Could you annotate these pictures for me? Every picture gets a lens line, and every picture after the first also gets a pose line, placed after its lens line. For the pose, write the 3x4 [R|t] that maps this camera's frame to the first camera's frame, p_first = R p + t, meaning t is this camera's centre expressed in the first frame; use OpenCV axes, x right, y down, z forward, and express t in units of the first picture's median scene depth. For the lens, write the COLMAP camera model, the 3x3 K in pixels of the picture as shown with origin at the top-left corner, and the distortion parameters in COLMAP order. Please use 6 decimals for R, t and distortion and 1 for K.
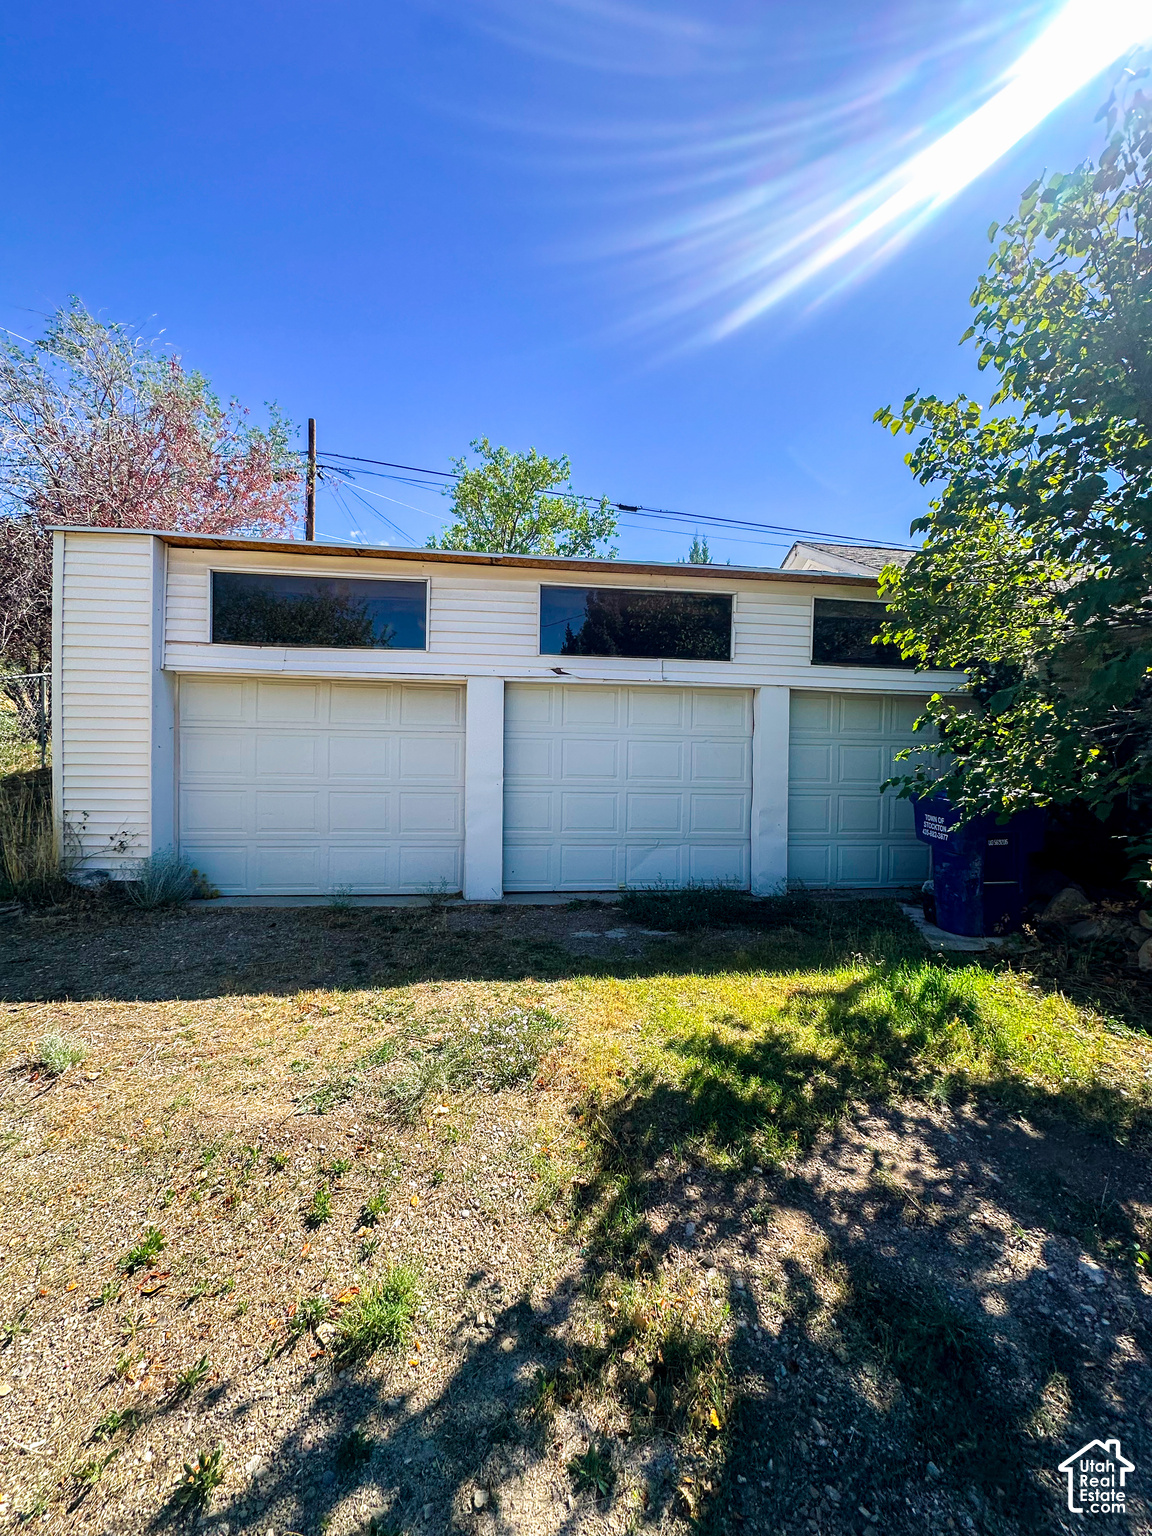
lens RADIAL K [[608.6, 0, 576.0], [0, 608.6, 768.0], [0, 0, 1]] dist [-0.001767, -0.000090]
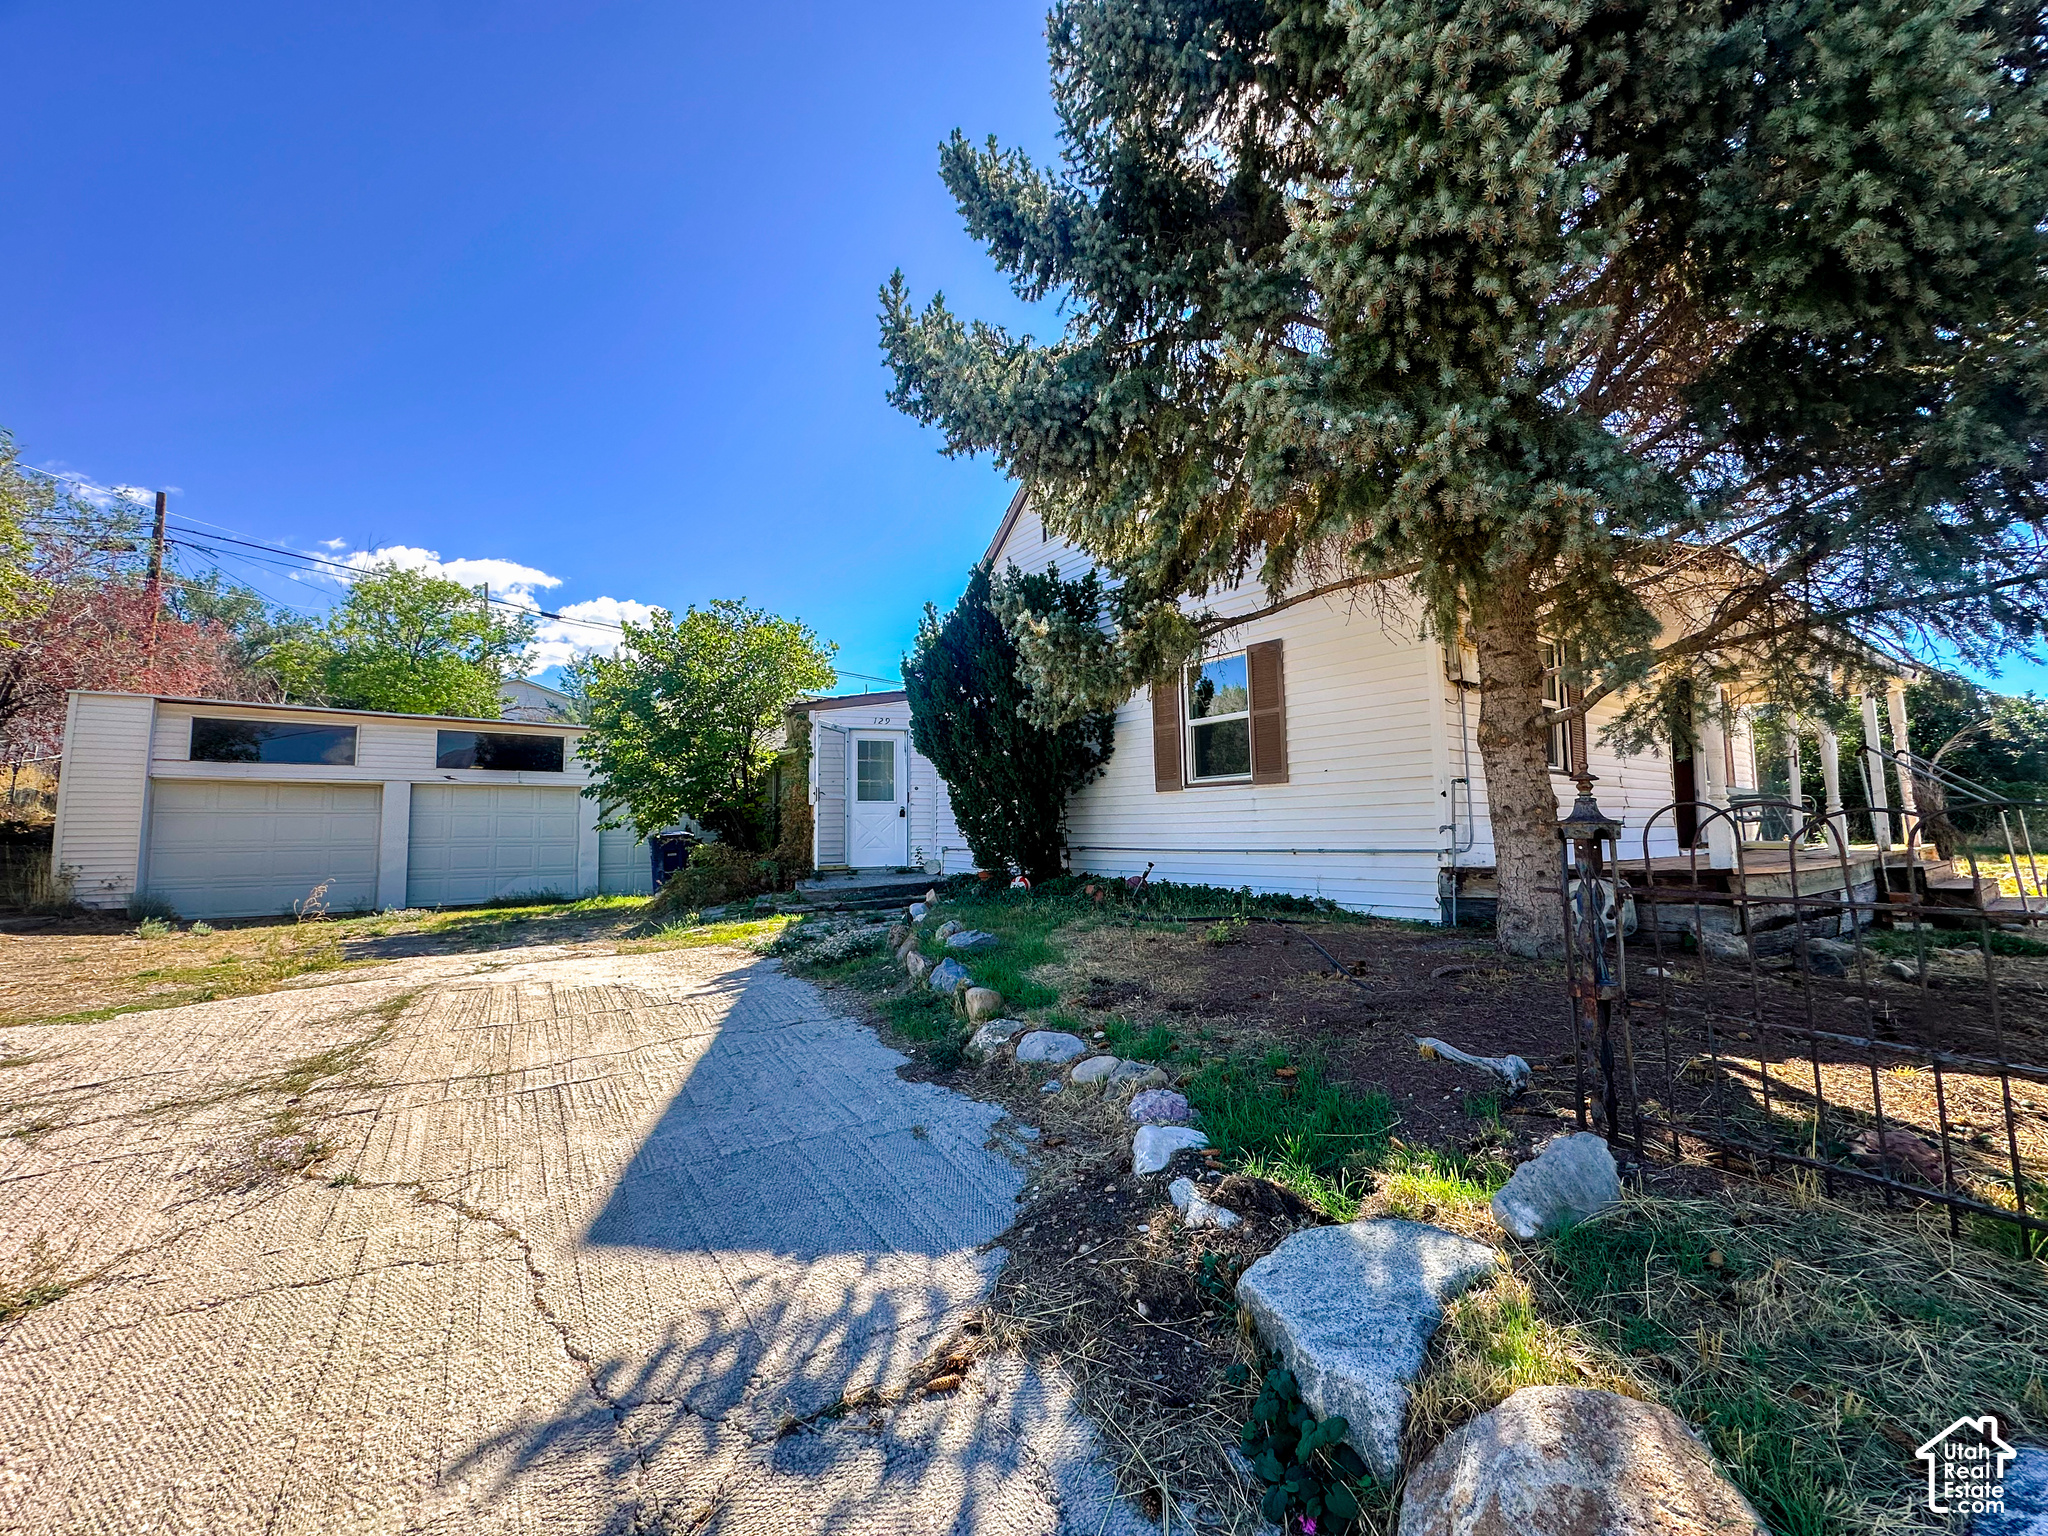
lens RADIAL K [[811.4, 0, 1024.0], [0, 811.4, 768.0], [0, 0, 1]] dist [-0.001767, -0.000090]
pose [[0.856746, 0.011783, 0.515604, 0.203780], [0.053070, 0.992418, -0.110861, 0.177903], [-0.513001, 0.122343, 0.849625, -2.027876]]
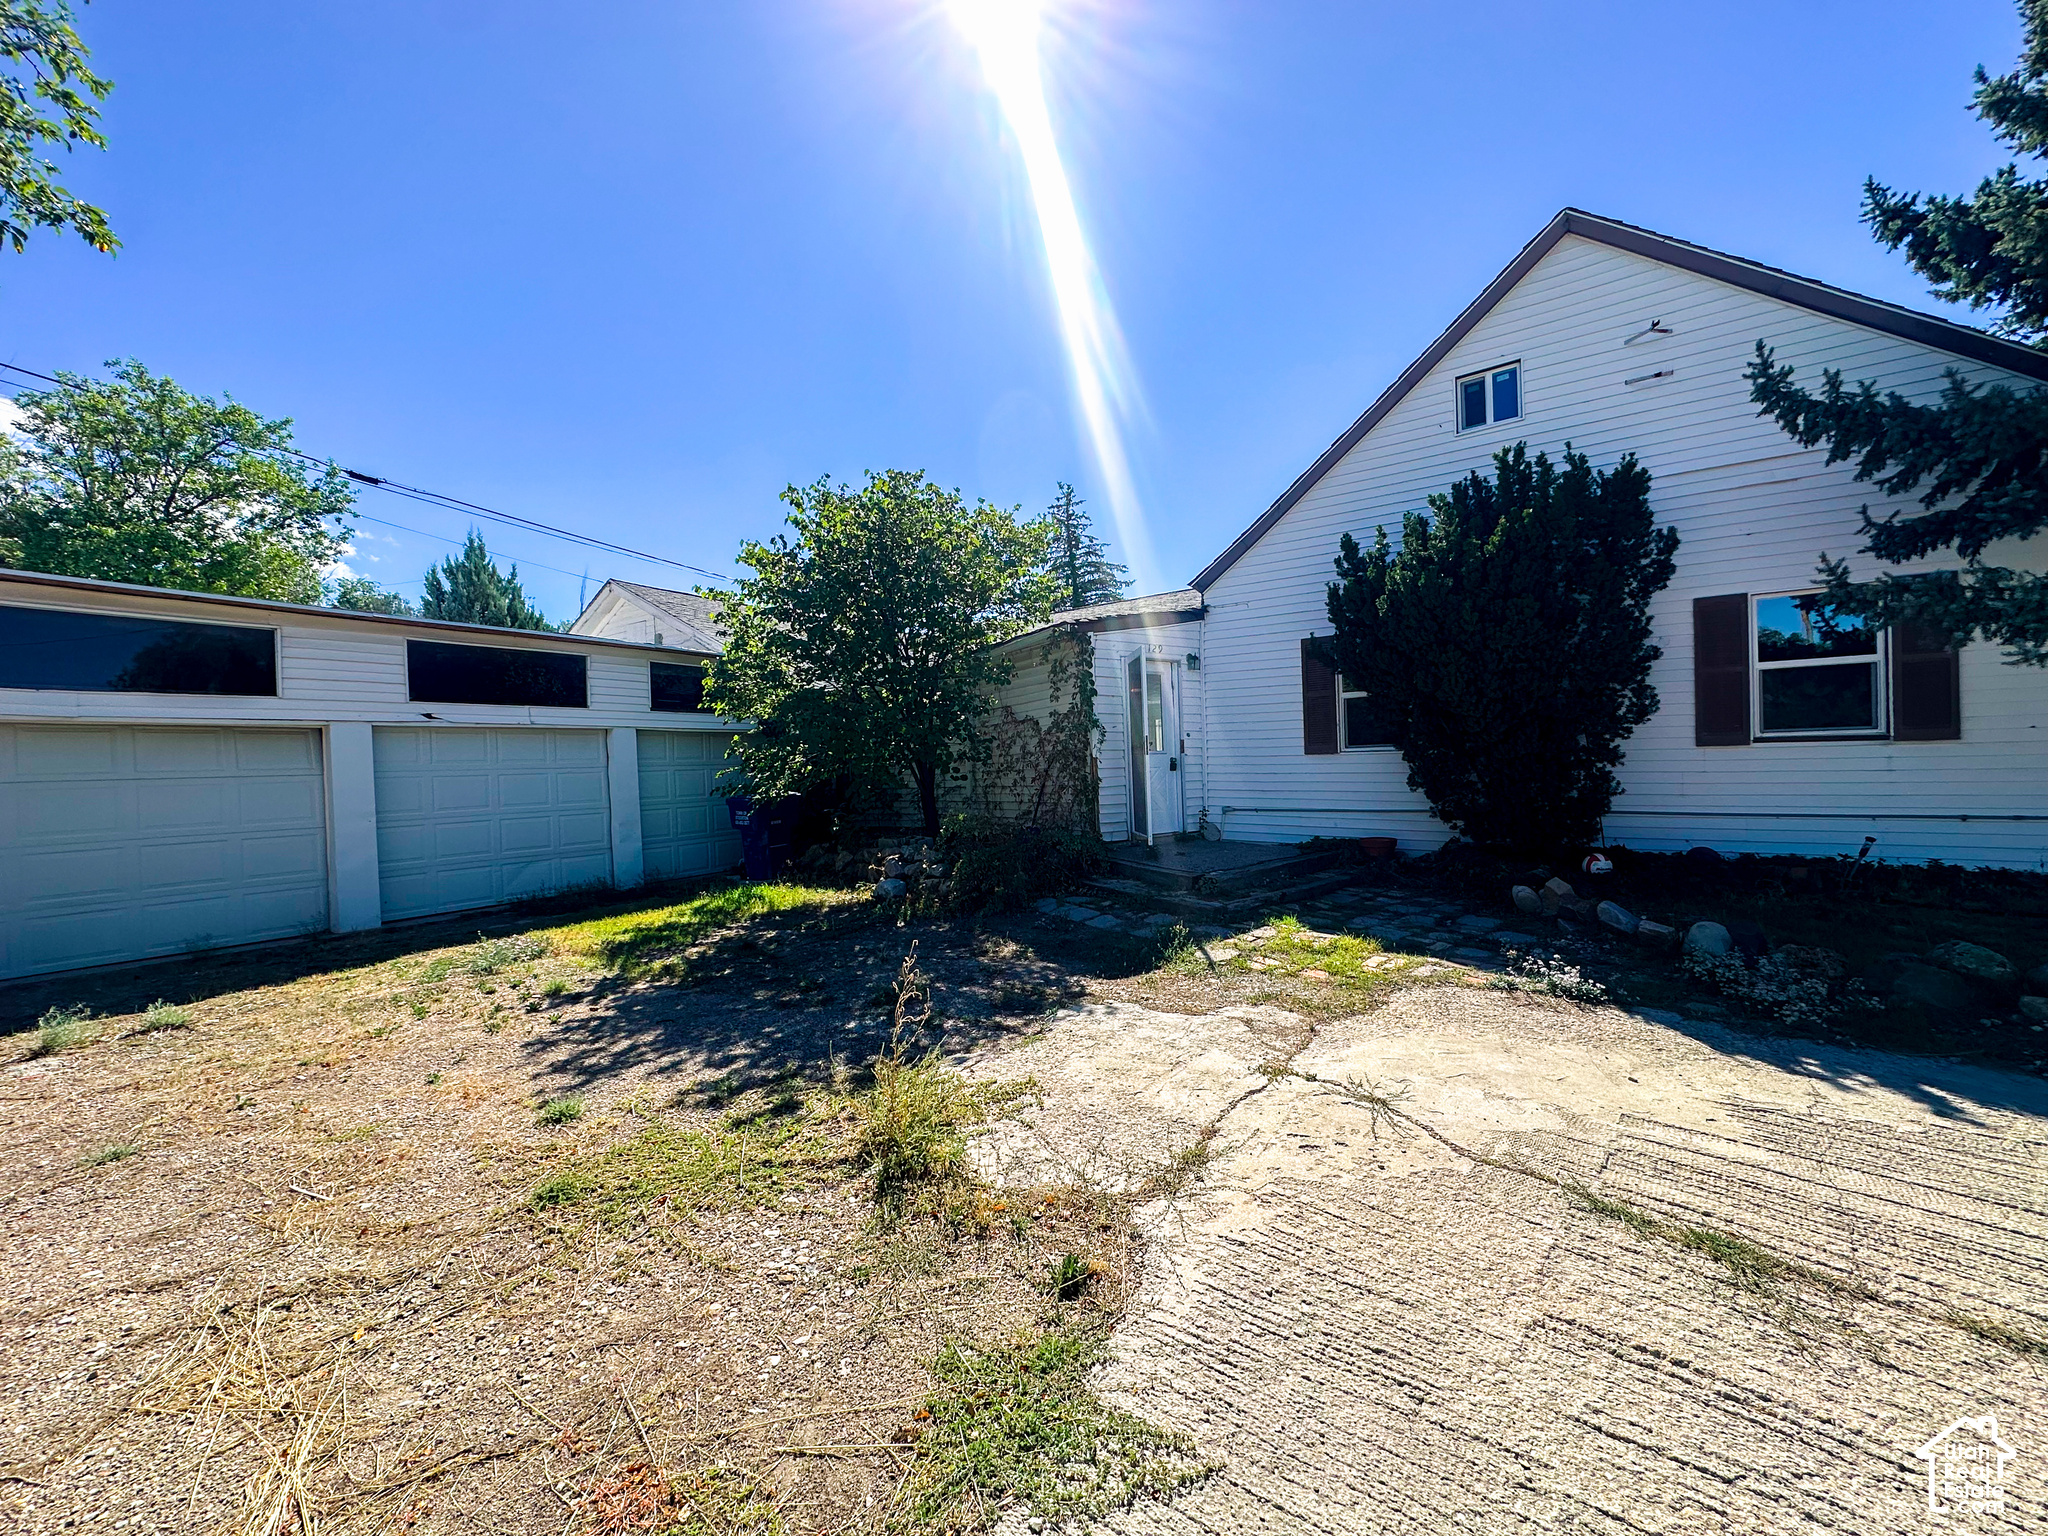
lens RADIAL K [[811.4, 0, 1024.0], [0, 811.4, 768.0], [0, 0, 1]] dist [-0.001767, -0.000090]
pose [[0.655476, -0.043917, 0.753938, -0.480954], [0.073557, 0.997274, -0.005859, 0.028959], [-0.751625, 0.059297, 0.656919, -0.882593]]
